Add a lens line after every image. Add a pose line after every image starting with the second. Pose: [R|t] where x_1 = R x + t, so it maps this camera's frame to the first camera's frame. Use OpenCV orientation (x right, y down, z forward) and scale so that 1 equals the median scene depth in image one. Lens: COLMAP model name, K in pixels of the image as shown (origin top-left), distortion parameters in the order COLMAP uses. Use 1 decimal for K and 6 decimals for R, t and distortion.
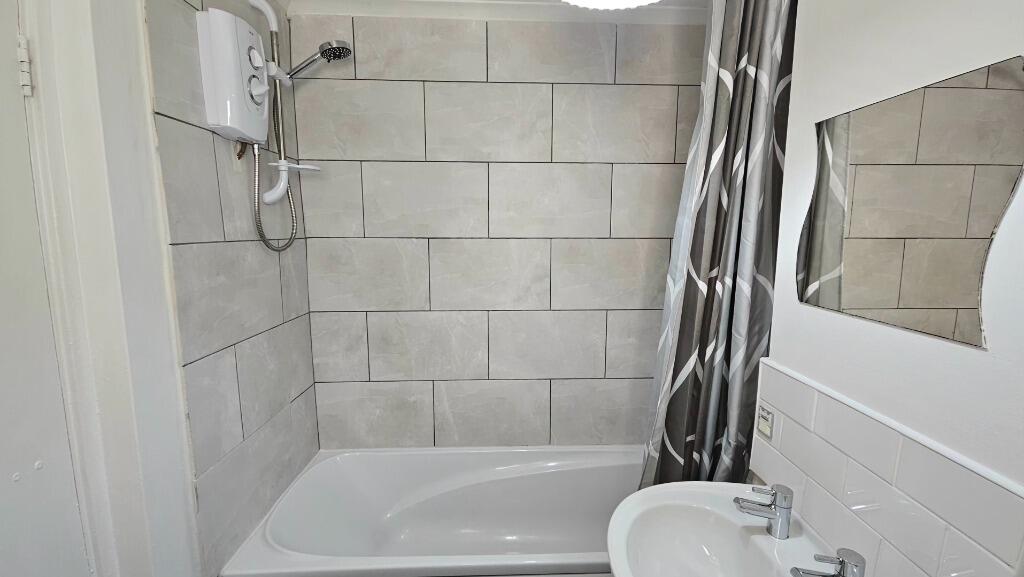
lens RADIAL K [[419.3, 0, 496.1], [0, 419.3, 287.2], [0, 0, 1]] dist [0.015363, -0.009410]
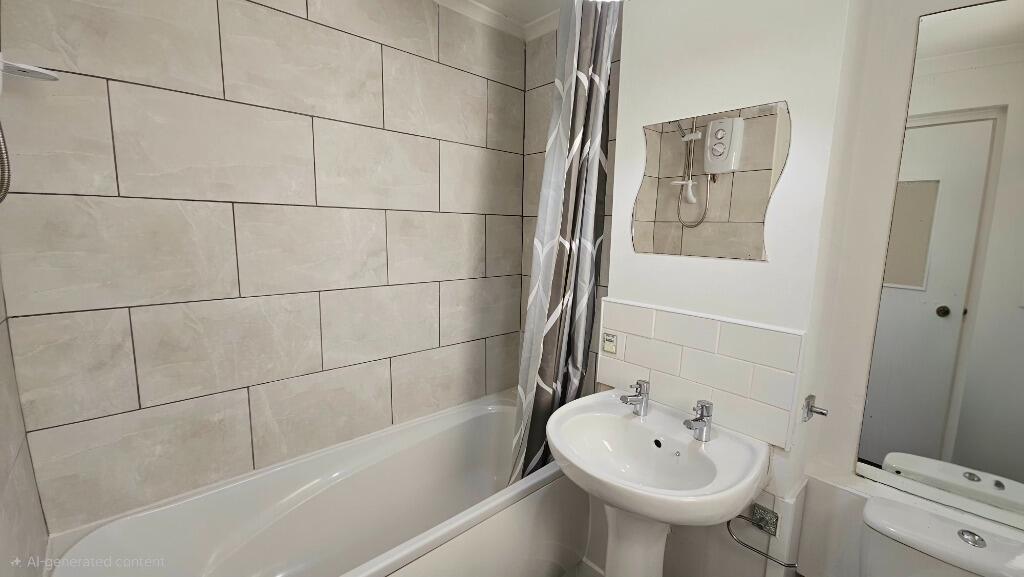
lens RADIAL K [[419.3, 0, 496.1], [0, 419.3, 287.2], [0, 0, 1]] dist [0.015363, -0.009410]
pose [[0.774228, -0.072671, 0.628720, -0.283966], [0.061428, 0.997324, 0.039631, 0.035992], [-0.629918, 0.007938, 0.776621, 0.101628]]
